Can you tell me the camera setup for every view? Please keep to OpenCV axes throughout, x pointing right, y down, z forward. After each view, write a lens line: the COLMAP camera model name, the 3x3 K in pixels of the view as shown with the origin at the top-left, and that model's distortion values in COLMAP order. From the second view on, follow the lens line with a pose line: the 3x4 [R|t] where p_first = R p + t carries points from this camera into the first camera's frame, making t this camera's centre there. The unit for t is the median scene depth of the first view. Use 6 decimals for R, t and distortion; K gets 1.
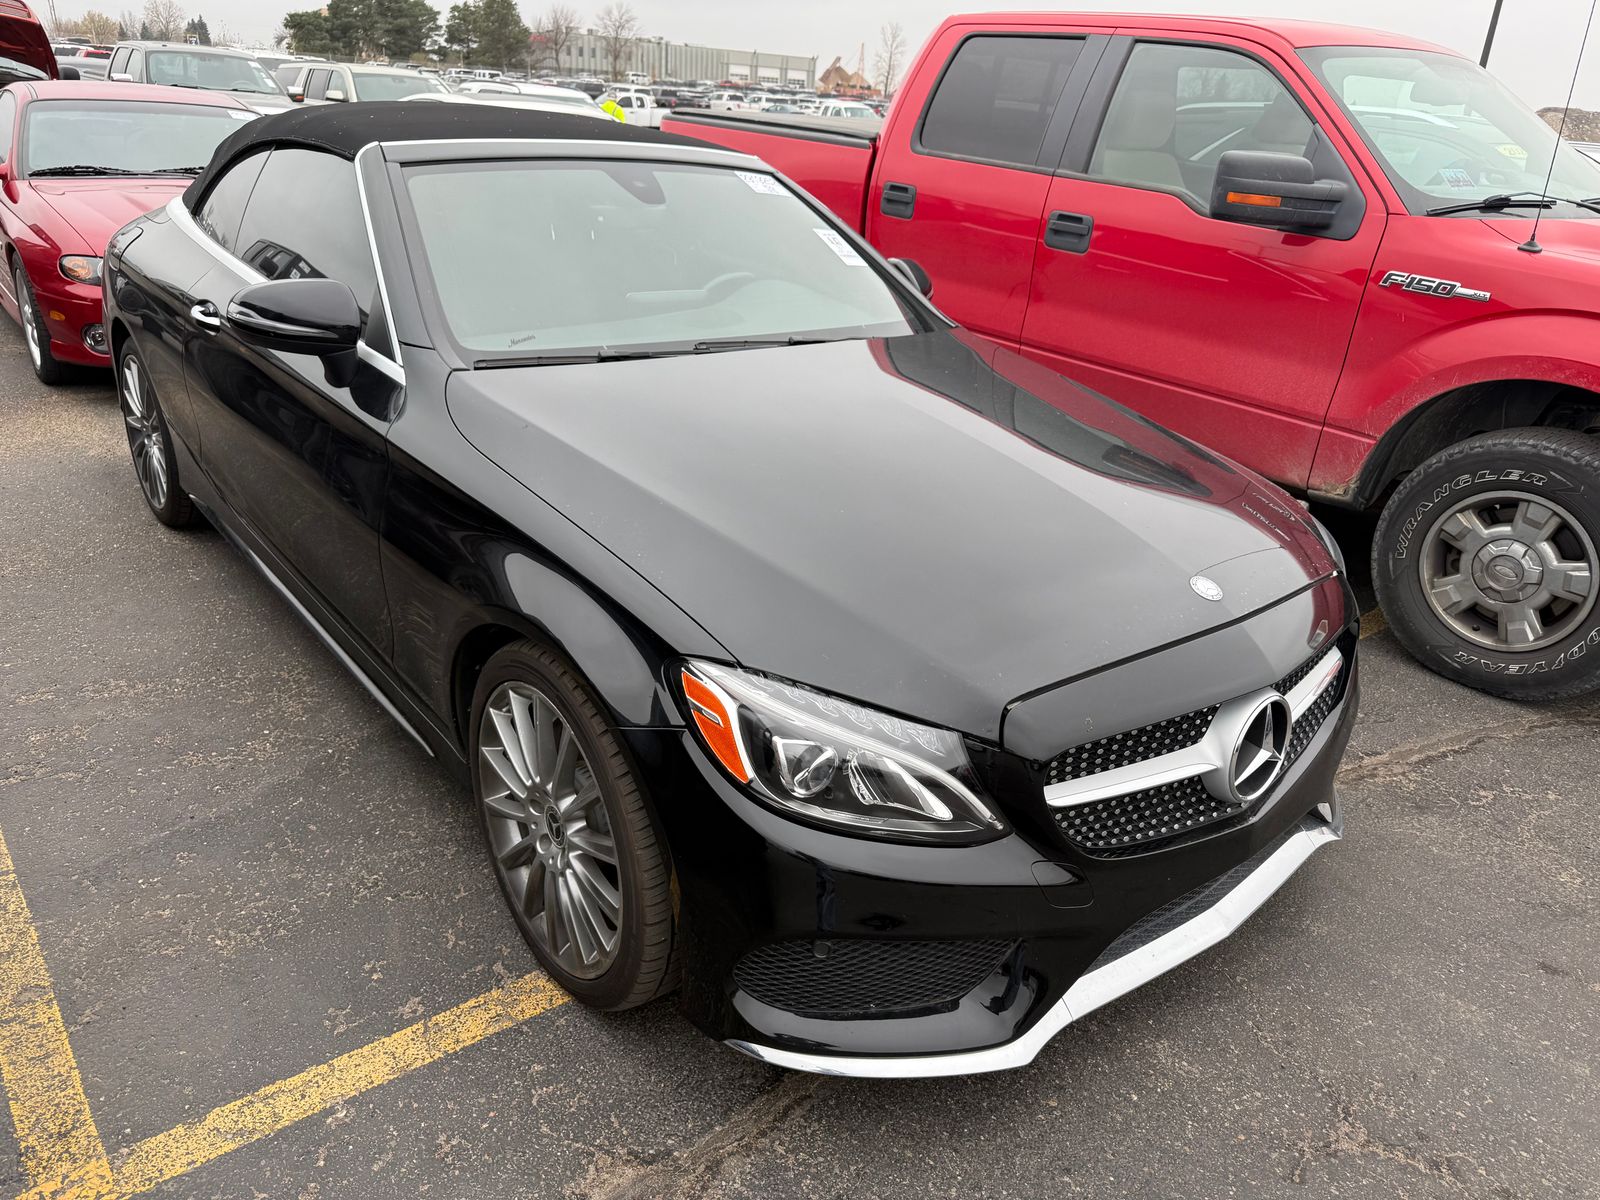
lens RADIAL K [[1143.3, 0, 791.6], [0, 1143.3, 601.0], [0, 0, 1]] dist [0.011816, -0.018820]
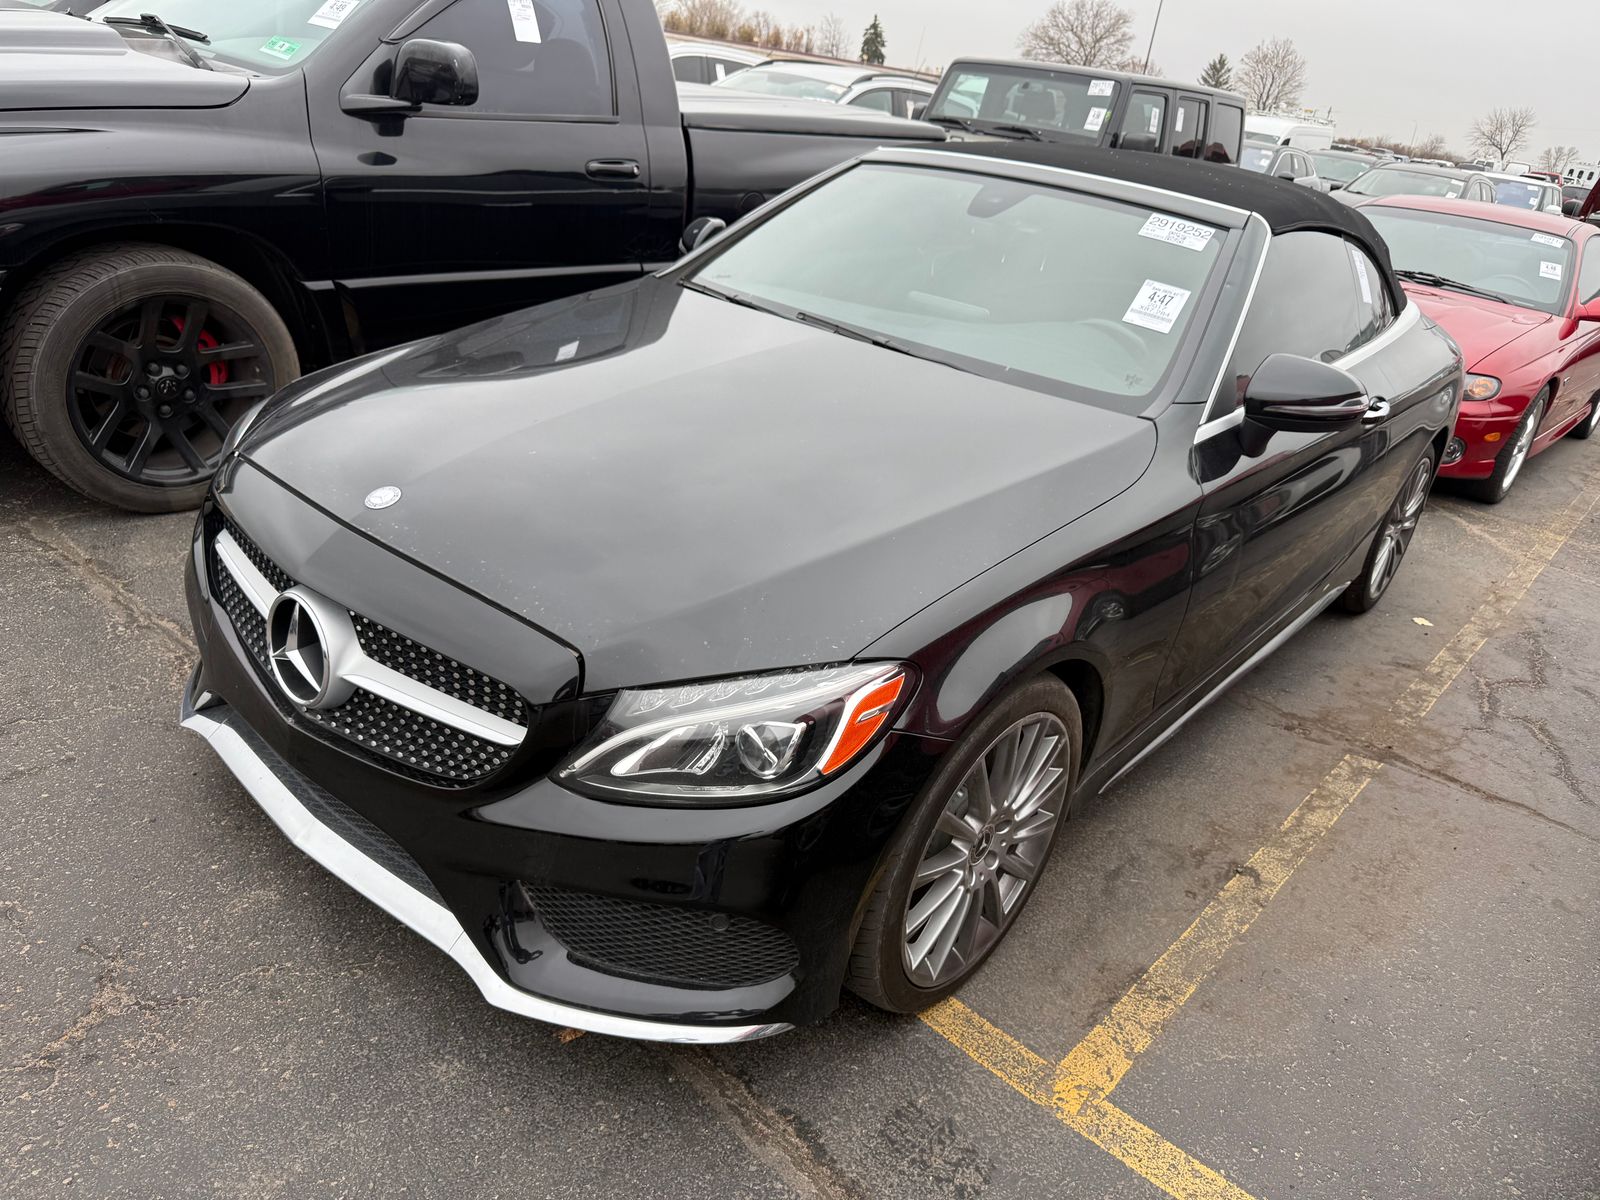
lens RADIAL K [[1129.1, 0, 791.0], [0, 1129.1, 601.0], [0, 0, 1]] dist [0.017920, -0.024988]
pose [[0.175582, 0.368218, -0.913010, 0.882365], [-0.491081, 0.836552, 0.242942, -0.225472], [0.853235, 0.405706, 0.327708, 0.674555]]
